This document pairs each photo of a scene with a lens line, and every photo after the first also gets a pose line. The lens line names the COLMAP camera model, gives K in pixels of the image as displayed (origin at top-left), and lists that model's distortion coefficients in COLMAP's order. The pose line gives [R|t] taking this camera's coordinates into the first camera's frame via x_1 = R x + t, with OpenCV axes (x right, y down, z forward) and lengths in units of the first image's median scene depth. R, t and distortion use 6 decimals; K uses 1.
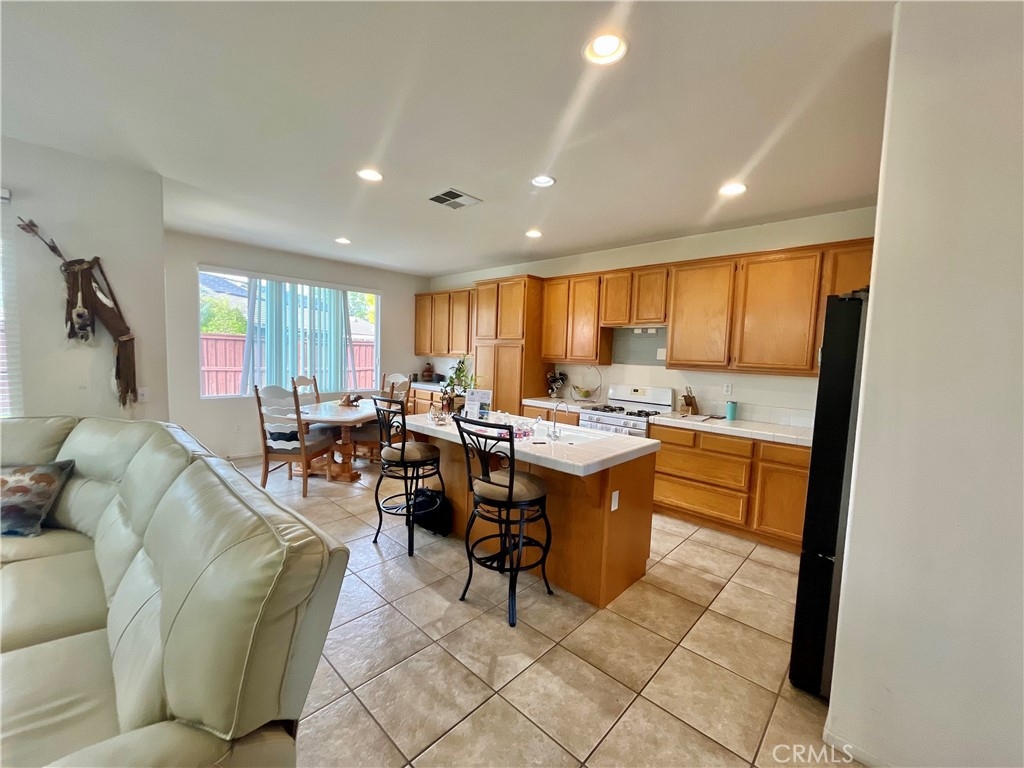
lens RADIAL K [[412.2, 0, 511.2], [0, 412.2, 385.7], [0, 0, 1]] dist [-0.001827, -0.000313]
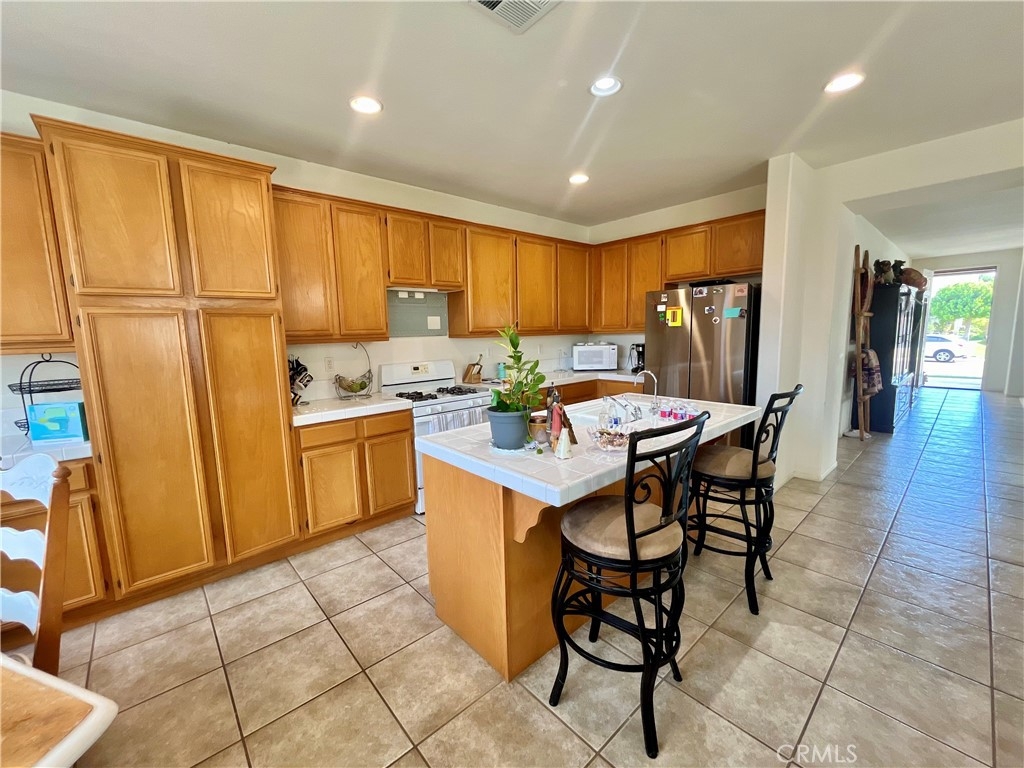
lens RADIAL K [[412.2, 0, 506.7], [0, 412.2, 384.8], [0, 0, 1]] dist [-0.001827, -0.000313]
pose [[0.098679, -0.165236, 0.981305, -0.499949], [0.109835, 0.981902, 0.154291, -0.064636], [-0.989039, 0.092556, 0.115041, 0.747062]]
